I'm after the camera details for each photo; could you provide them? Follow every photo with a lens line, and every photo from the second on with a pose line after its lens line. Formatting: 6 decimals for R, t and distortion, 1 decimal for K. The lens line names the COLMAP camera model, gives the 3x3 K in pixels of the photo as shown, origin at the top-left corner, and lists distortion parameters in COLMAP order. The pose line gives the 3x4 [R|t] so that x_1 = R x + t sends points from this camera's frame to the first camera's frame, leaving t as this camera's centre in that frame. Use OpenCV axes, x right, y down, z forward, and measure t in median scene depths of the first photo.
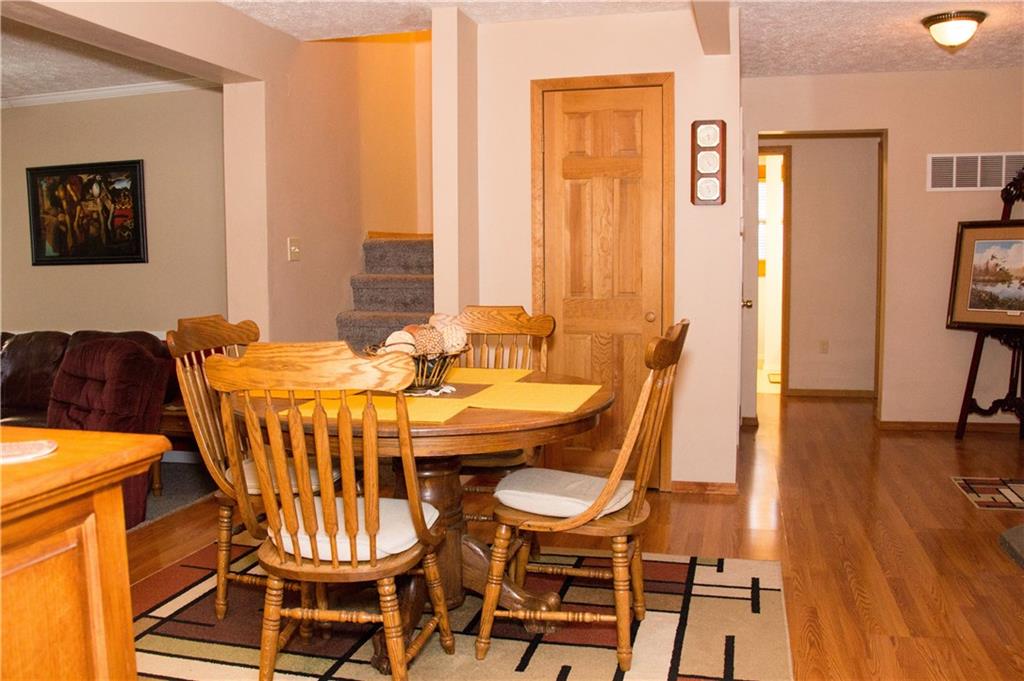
lens RADIAL K [[856.8, 0, 512.0], [0, 856.8, 340.5], [0, 0, 1]] dist [-0.152607, 0.082976]
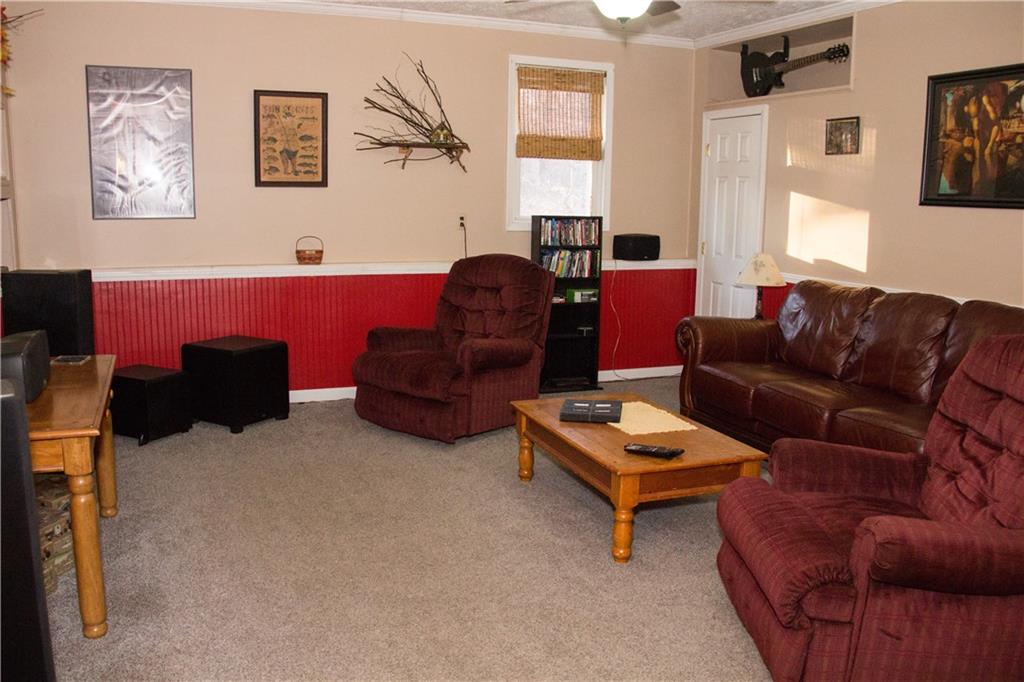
lens RADIAL K [[856.8, 0, 512.0], [0, 856.8, 341.0], [0, 0, 1]] dist [-0.152607, 0.082976]
pose [[0.581725, 0.166032, -0.796259, -0.175605], [-0.113582, 0.985935, 0.122603, -0.018019], [0.805416, 0.019119, 0.592401, 0.244577]]
